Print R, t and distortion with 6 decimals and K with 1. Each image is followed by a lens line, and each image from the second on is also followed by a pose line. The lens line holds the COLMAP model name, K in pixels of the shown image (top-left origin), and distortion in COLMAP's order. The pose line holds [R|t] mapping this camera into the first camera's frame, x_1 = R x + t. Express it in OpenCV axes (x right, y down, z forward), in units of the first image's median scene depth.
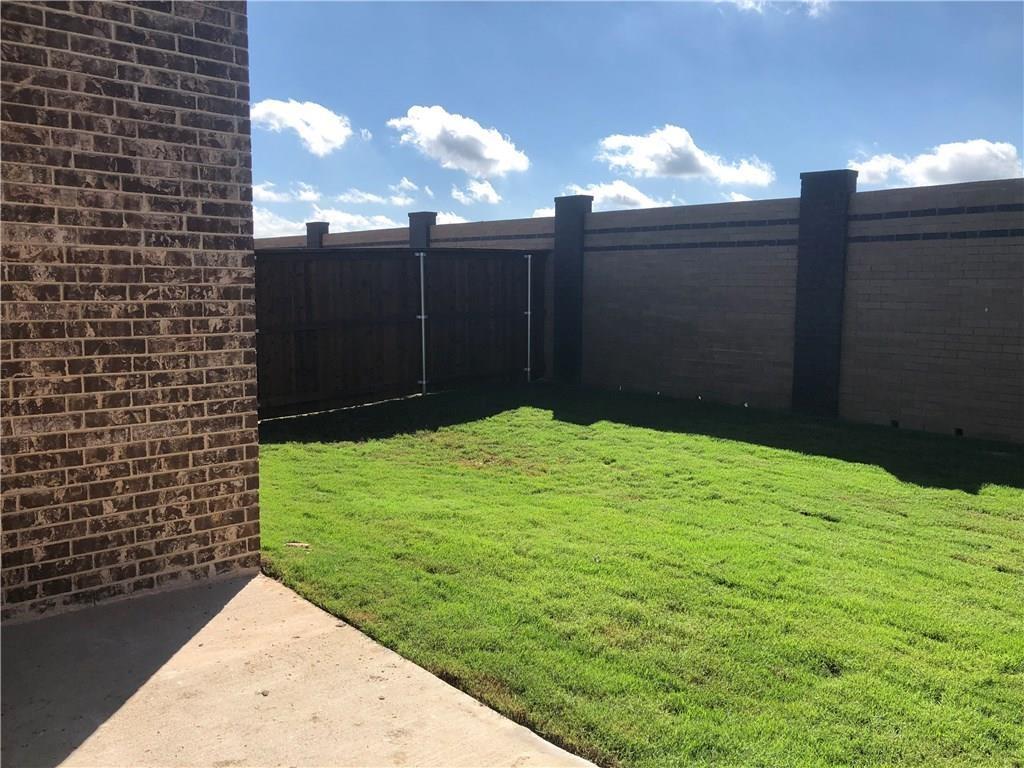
lens RADIAL K [[864.4, 0, 512.0], [0, 864.4, 384.0], [0, 0, 1]] dist [0.017931, -0.006624]
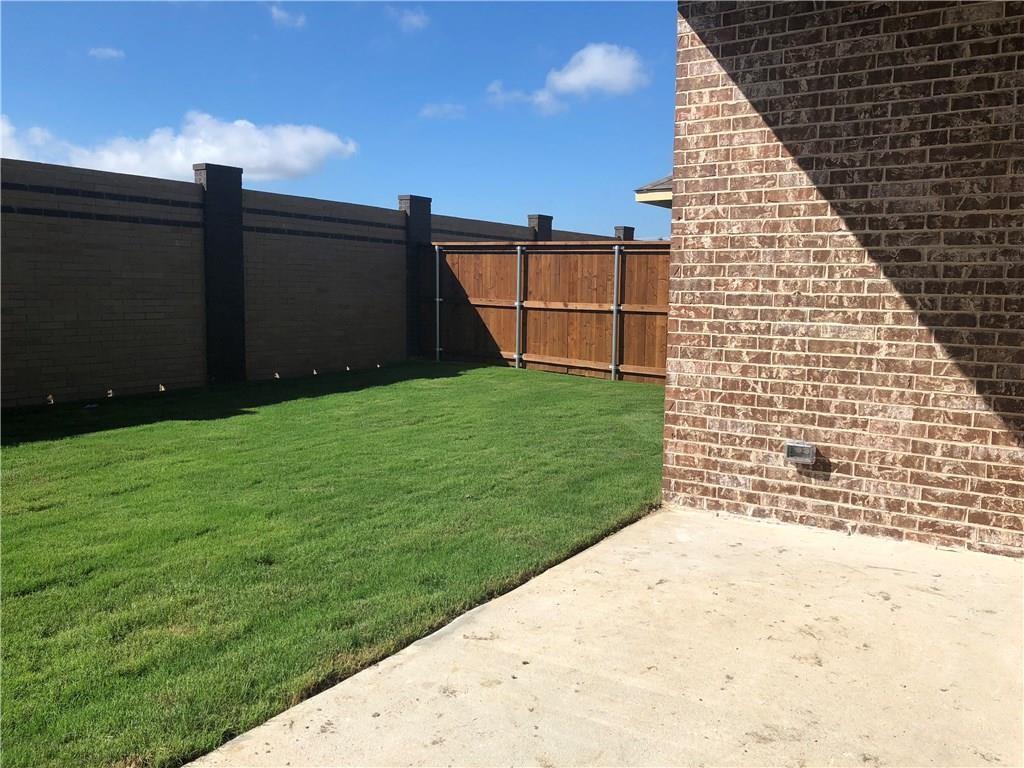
lens RADIAL K [[800.4, 0, 512.0], [0, 800.4, 384.0], [0, 0, 1]] dist [0.006348, -0.000279]
pose [[-0.264314, -0.134218, 0.955052, -0.887149], [0.072232, 0.984733, 0.158379, -0.101943], [-0.961728, 0.110847, -0.250584, 0.961896]]
